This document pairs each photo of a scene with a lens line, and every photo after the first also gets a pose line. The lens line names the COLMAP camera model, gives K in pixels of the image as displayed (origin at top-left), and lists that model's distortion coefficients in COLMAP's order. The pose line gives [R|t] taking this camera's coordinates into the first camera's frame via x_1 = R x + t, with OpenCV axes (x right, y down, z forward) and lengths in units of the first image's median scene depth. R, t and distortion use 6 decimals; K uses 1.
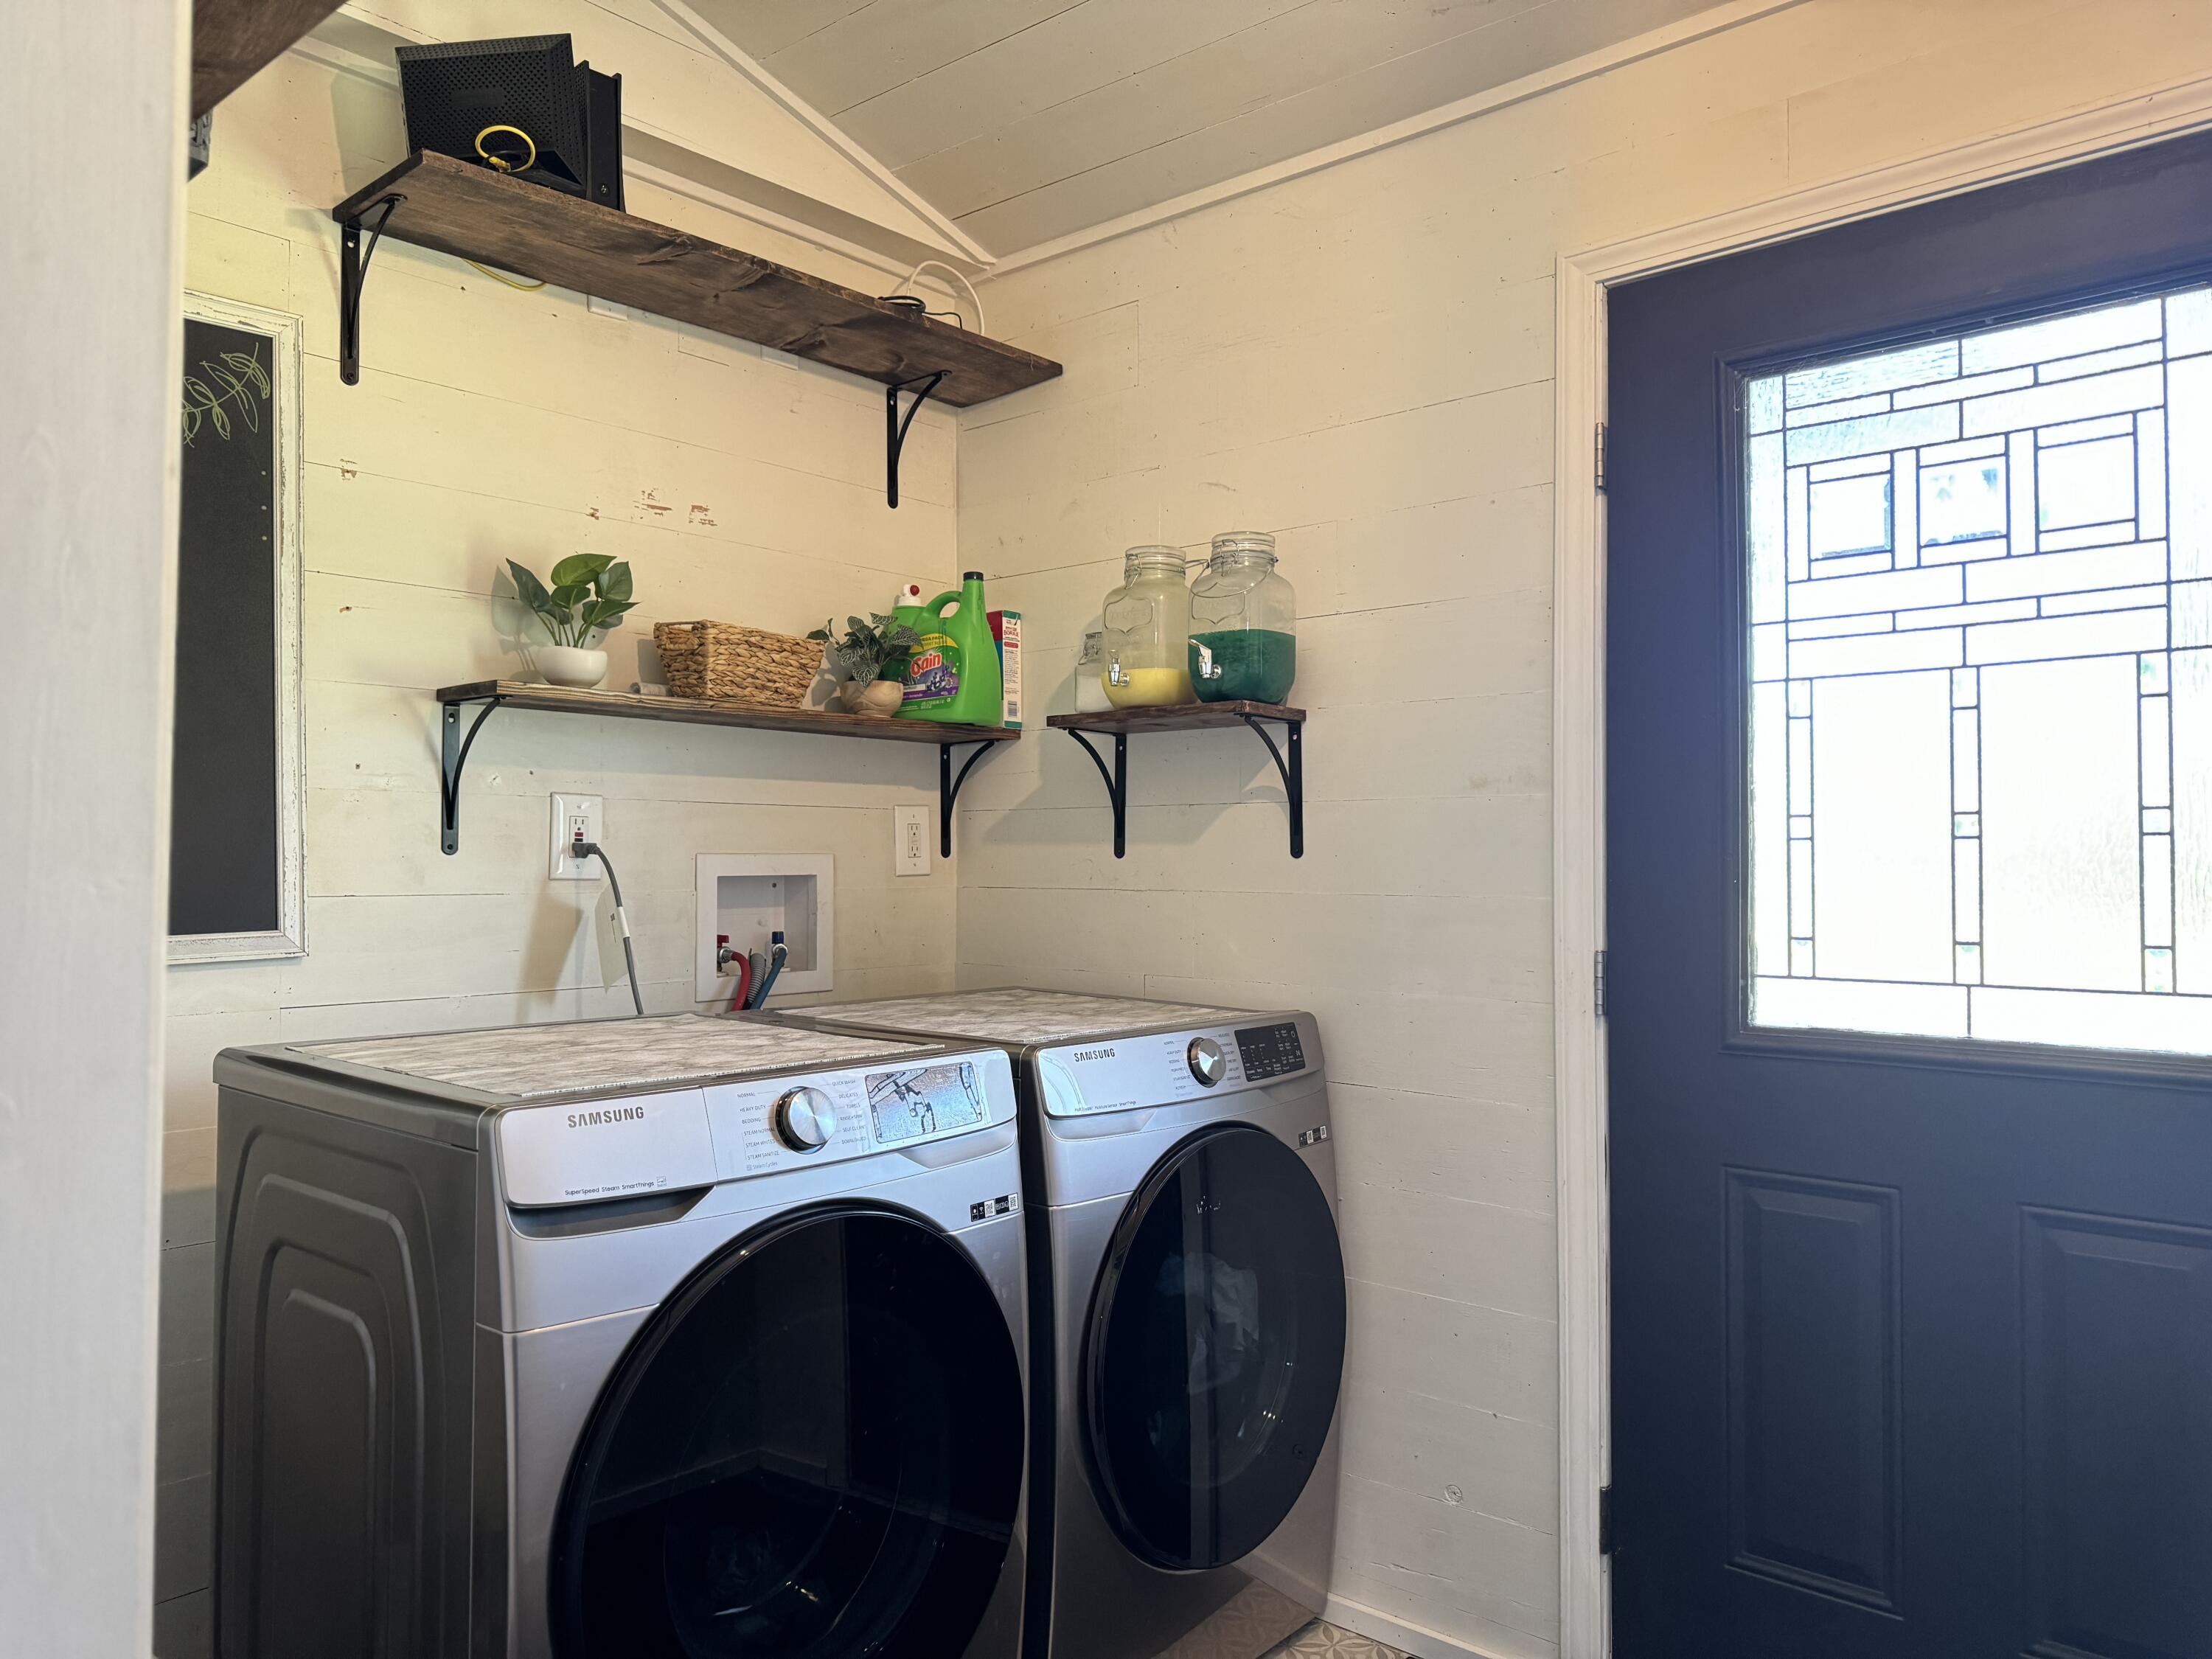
lens RADIAL K [[1532.1, 0, 1102.7], [0, 1532.1, 837.3], [0, 0, 1]] dist [0.031404, -0.001267]
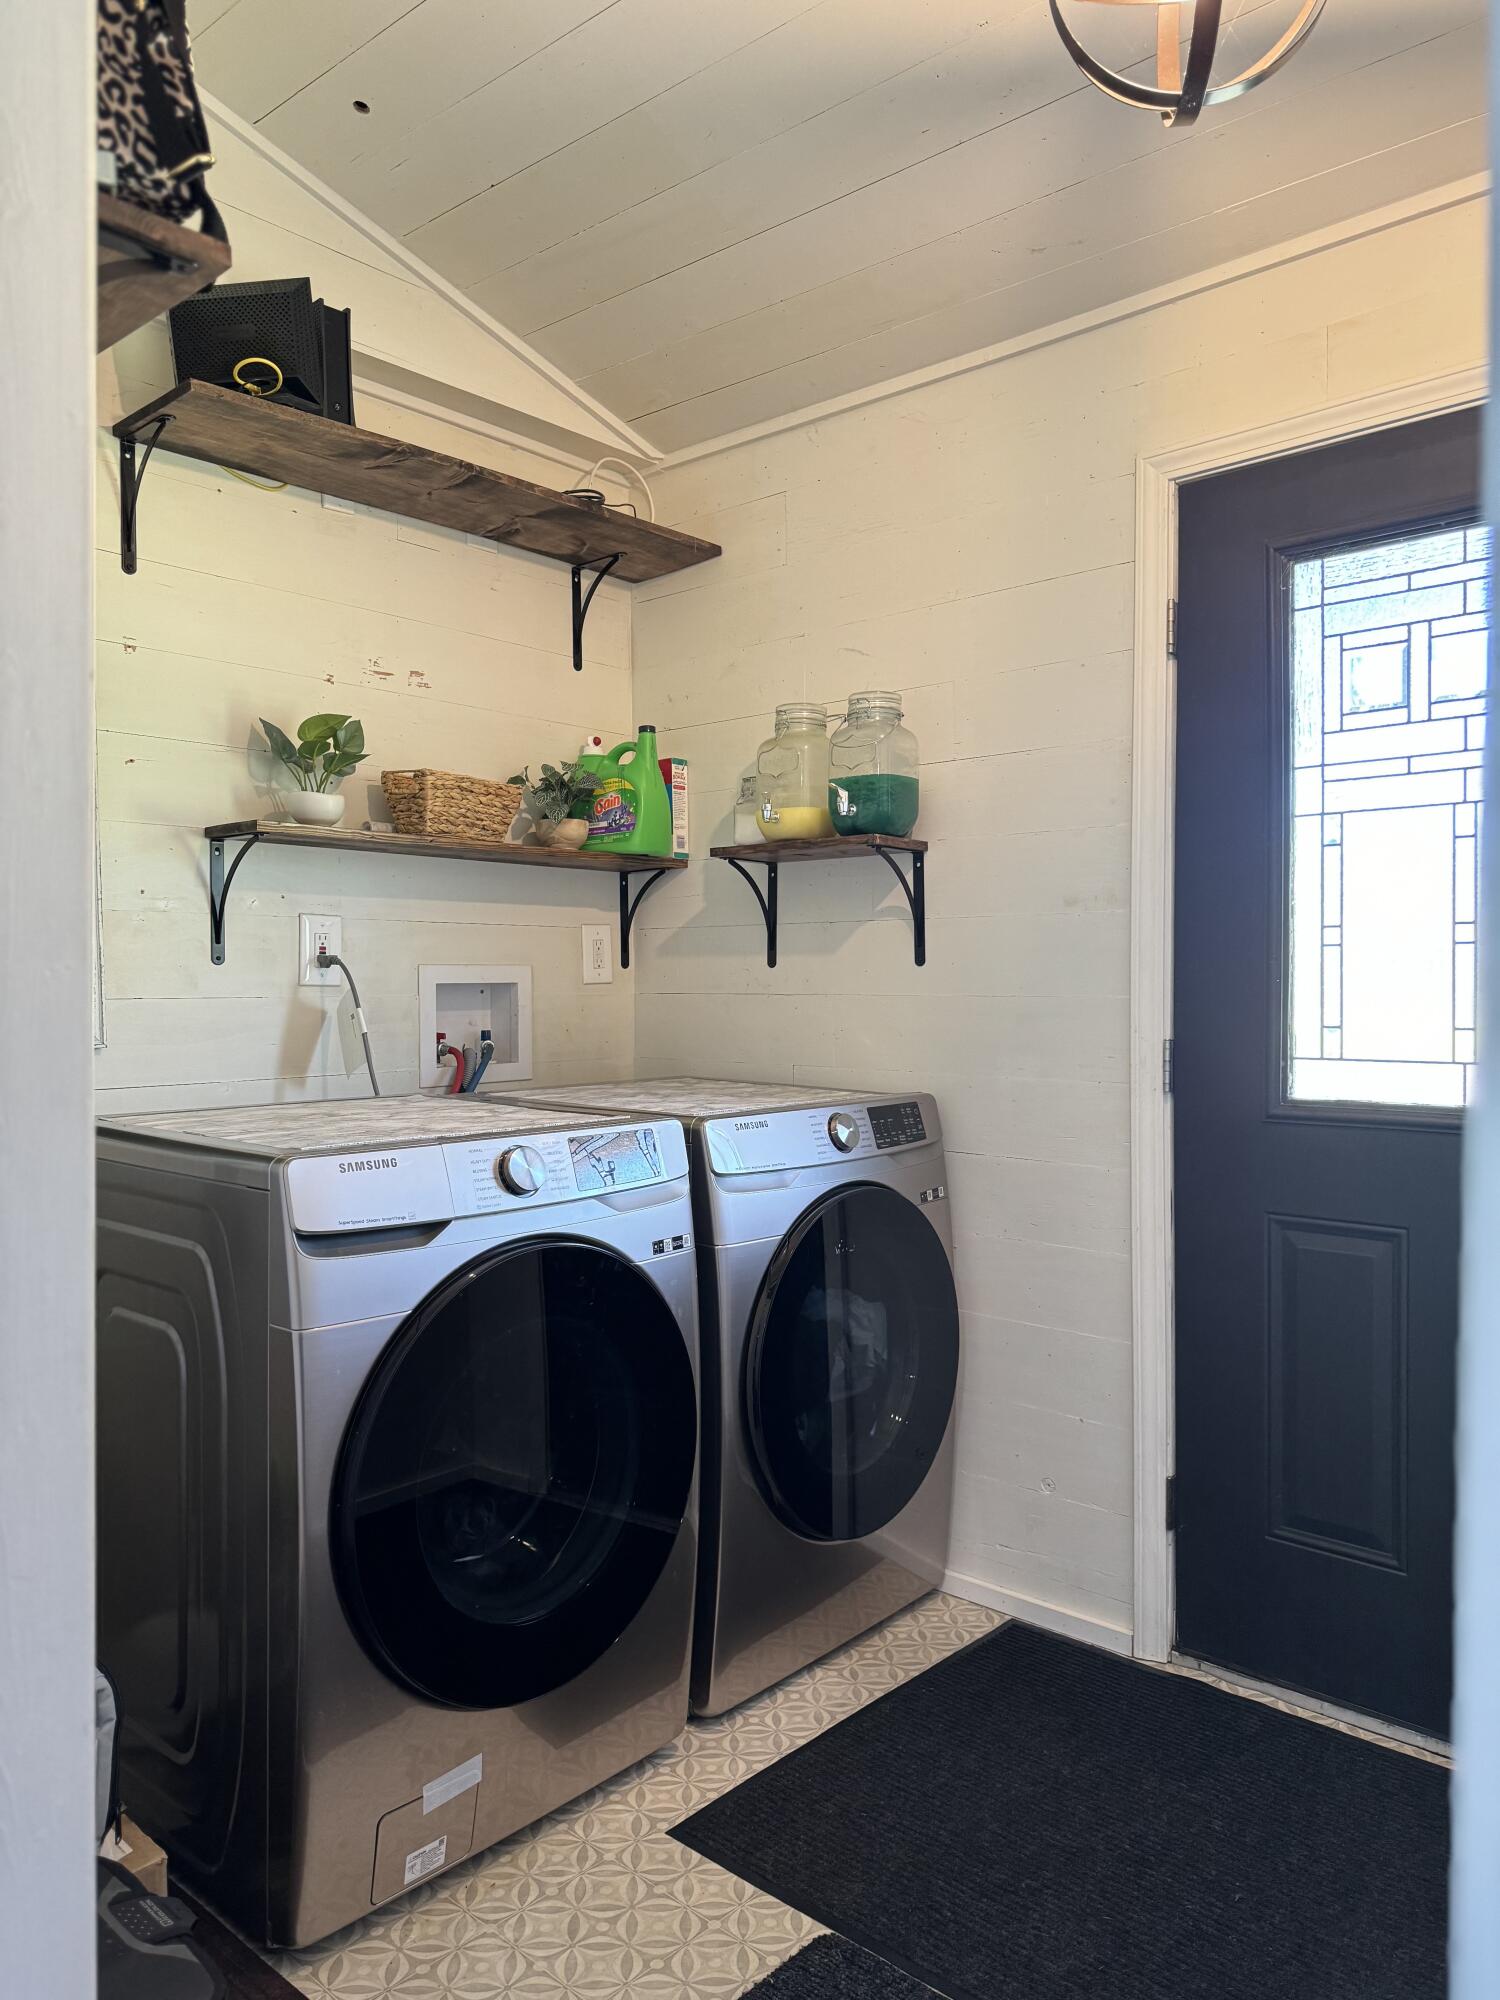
lens RADIAL K [[1415.4, 0, 750.0], [0, 1415.4, 1000.0], [0, 0, 1]] dist [0.074658, -0.102030]
pose [[0.999969, -0.004737, -0.006331, 0.000974], [0.004913, 0.999594, 0.028071, 0.009422], [0.006196, -0.028101, 0.999586, -0.118651]]
